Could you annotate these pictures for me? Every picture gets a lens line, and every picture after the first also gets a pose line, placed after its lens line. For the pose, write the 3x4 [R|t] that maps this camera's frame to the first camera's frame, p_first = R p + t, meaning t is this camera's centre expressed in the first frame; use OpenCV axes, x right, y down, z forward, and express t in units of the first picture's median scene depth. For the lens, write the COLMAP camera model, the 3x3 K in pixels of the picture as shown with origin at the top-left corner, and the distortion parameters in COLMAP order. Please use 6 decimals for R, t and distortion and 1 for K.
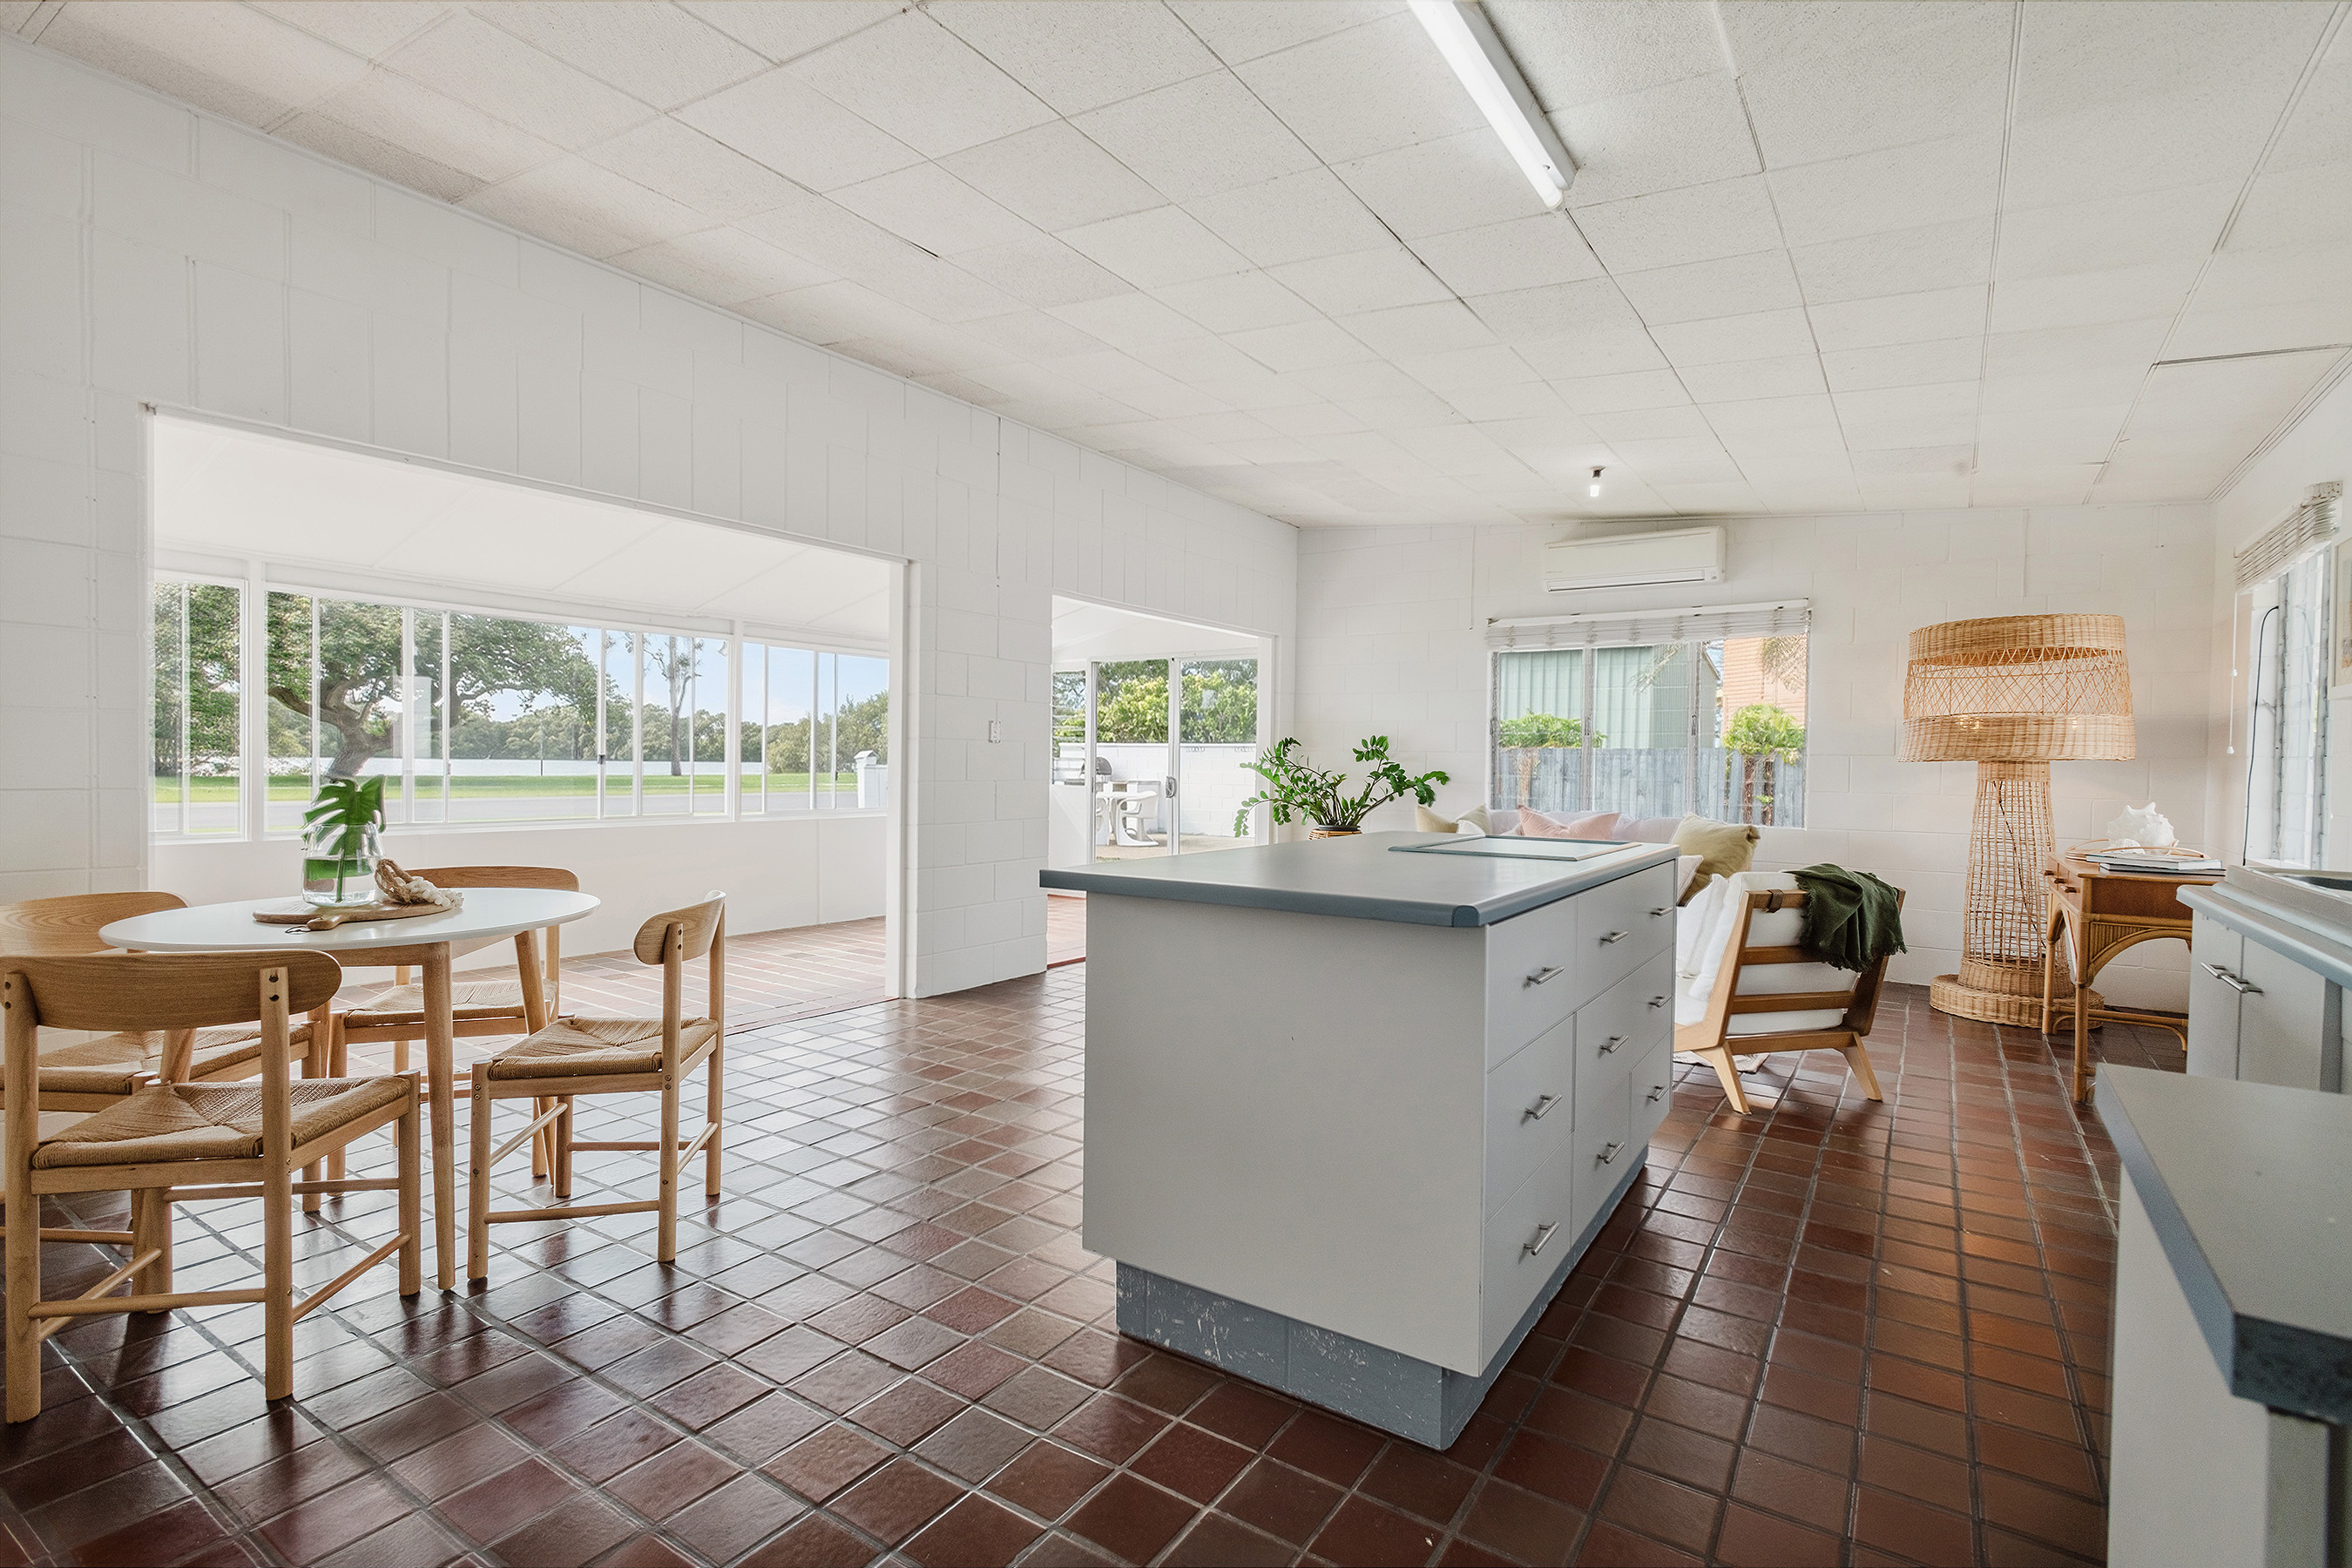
lens RADIAL K [[1116.8, 0, 1181.9], [0, 1116.8, 782.5], [0, 0, 1]] dist [0.004292, -0.000088]
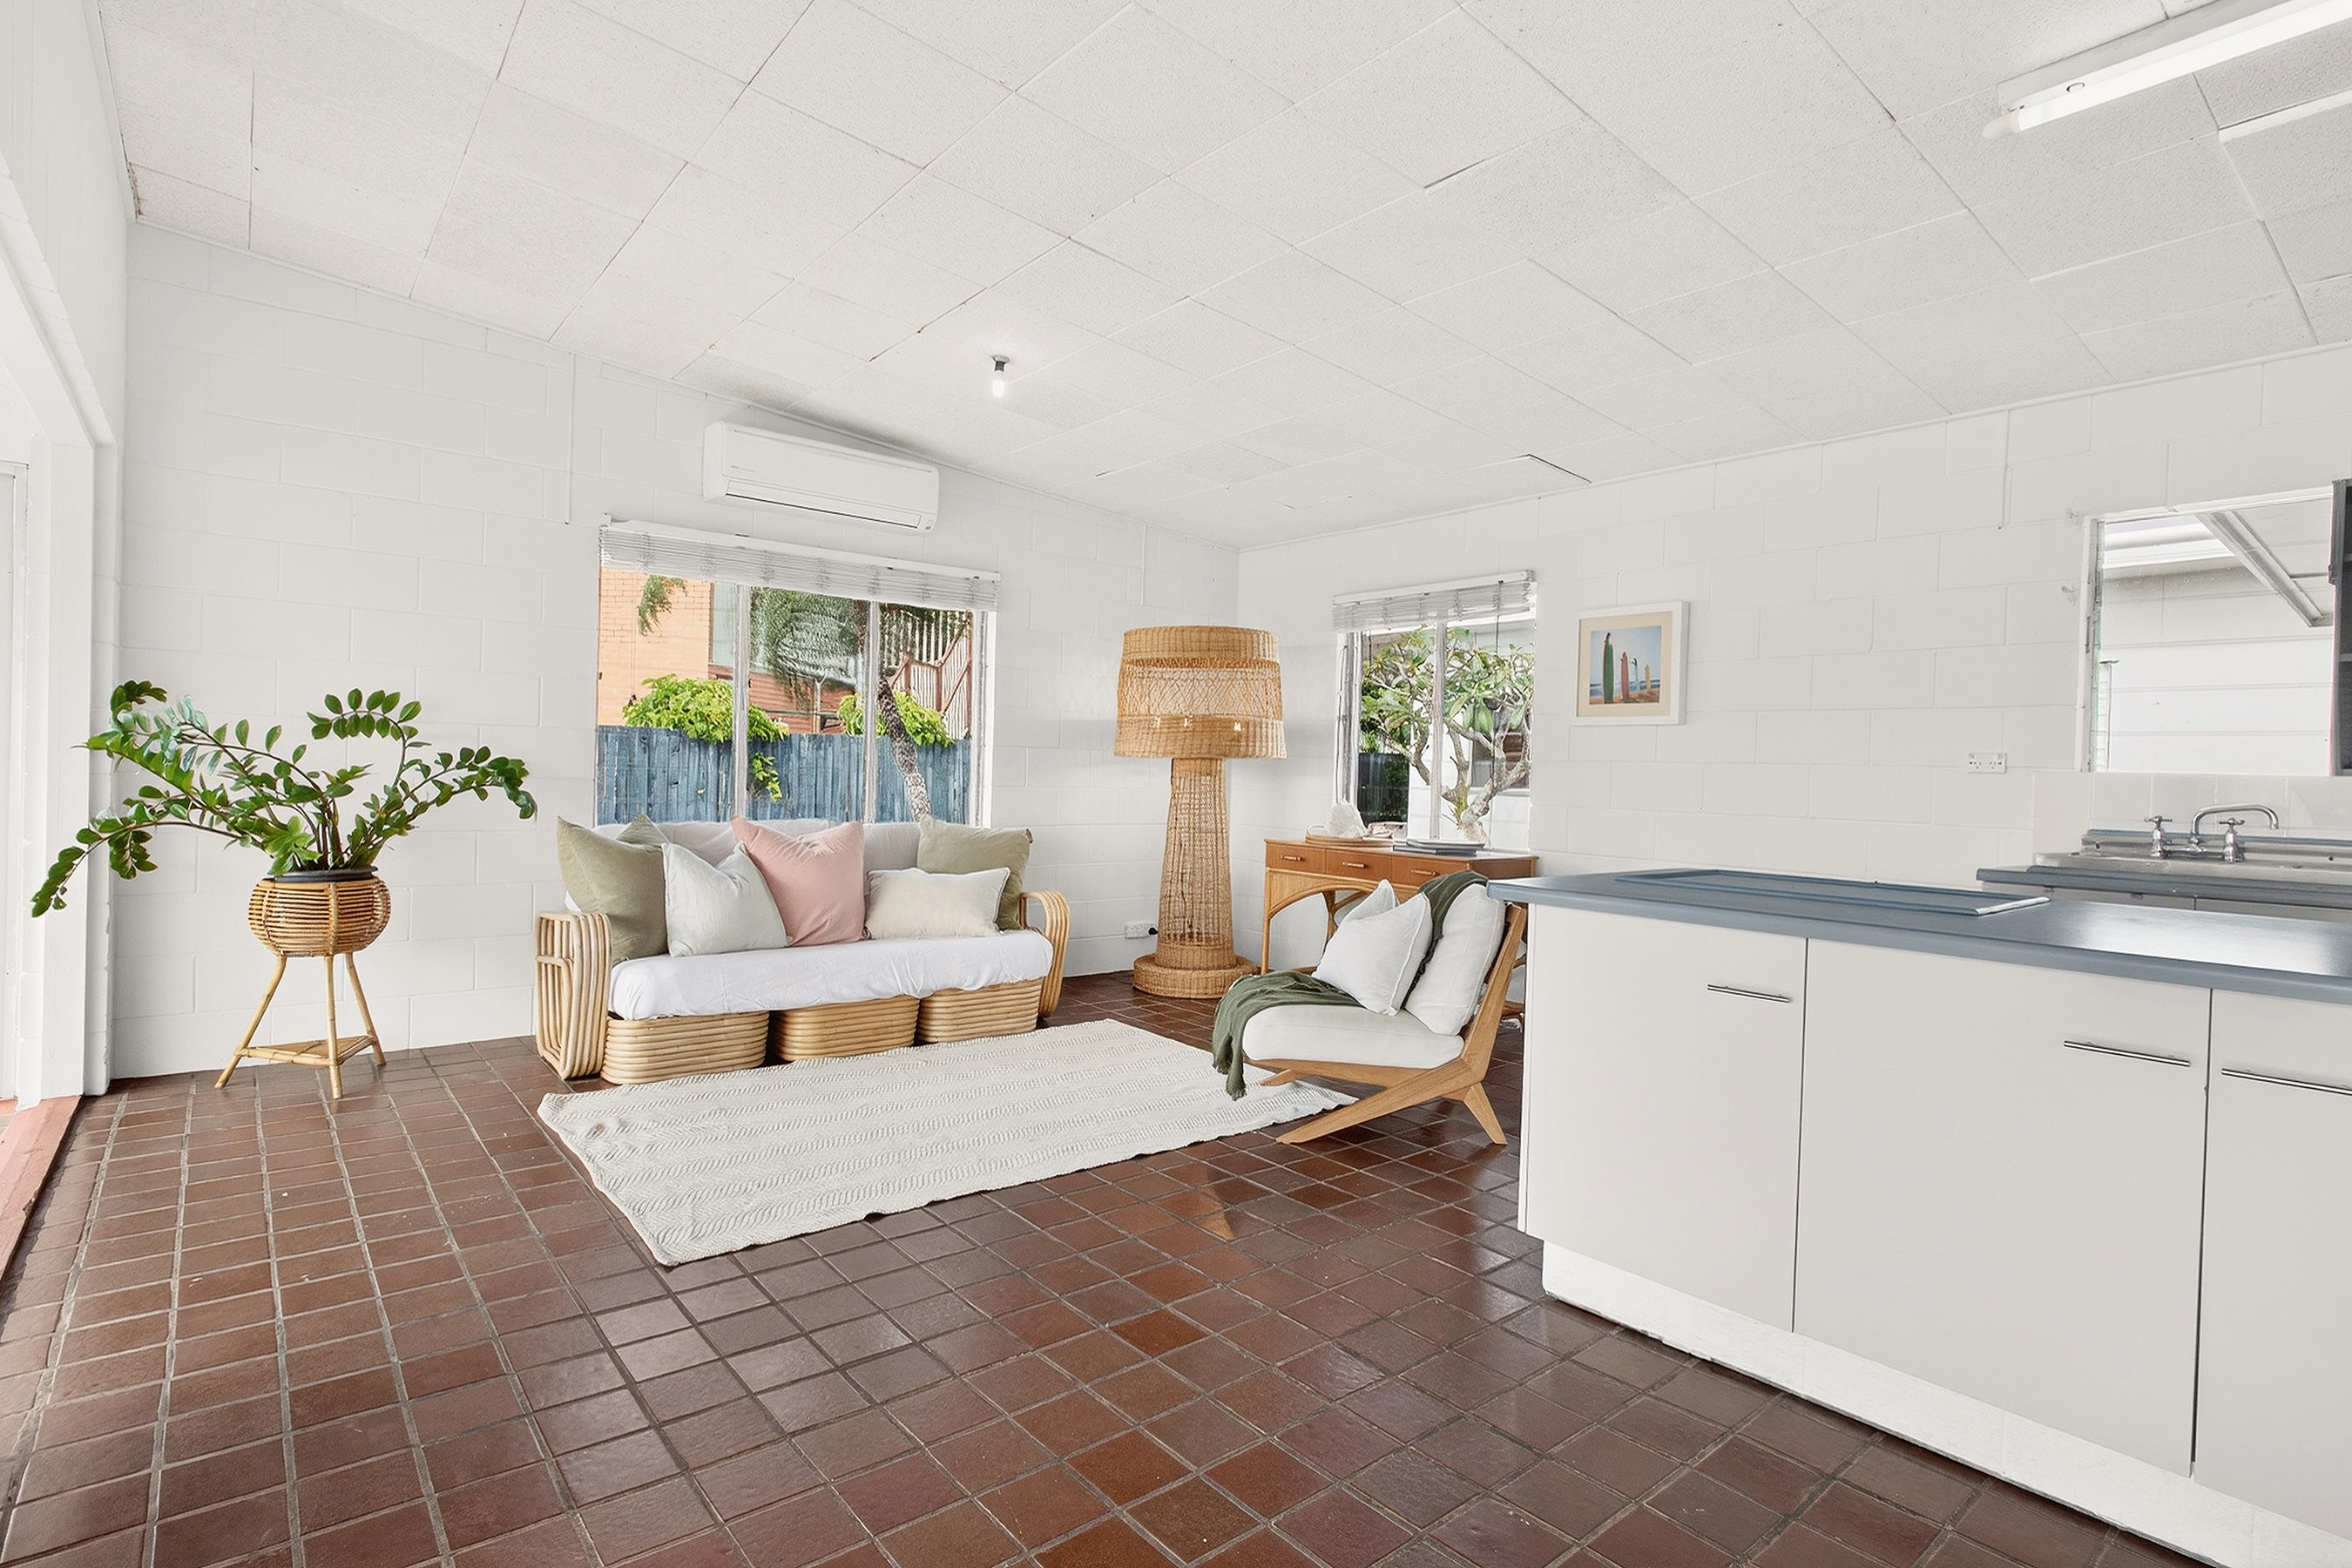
lens RADIAL K [[1116.8, 0, 1222.4], [0, 1116.8, 794.3], [0, 0, 1]] dist [0.004292, -0.000088]
pose [[0.253858, -0.031301, 0.966735, -0.302413], [-0.005236, 0.999417, 0.033734, -0.017253], [-0.967227, -0.013626, 0.253547, 0.635223]]
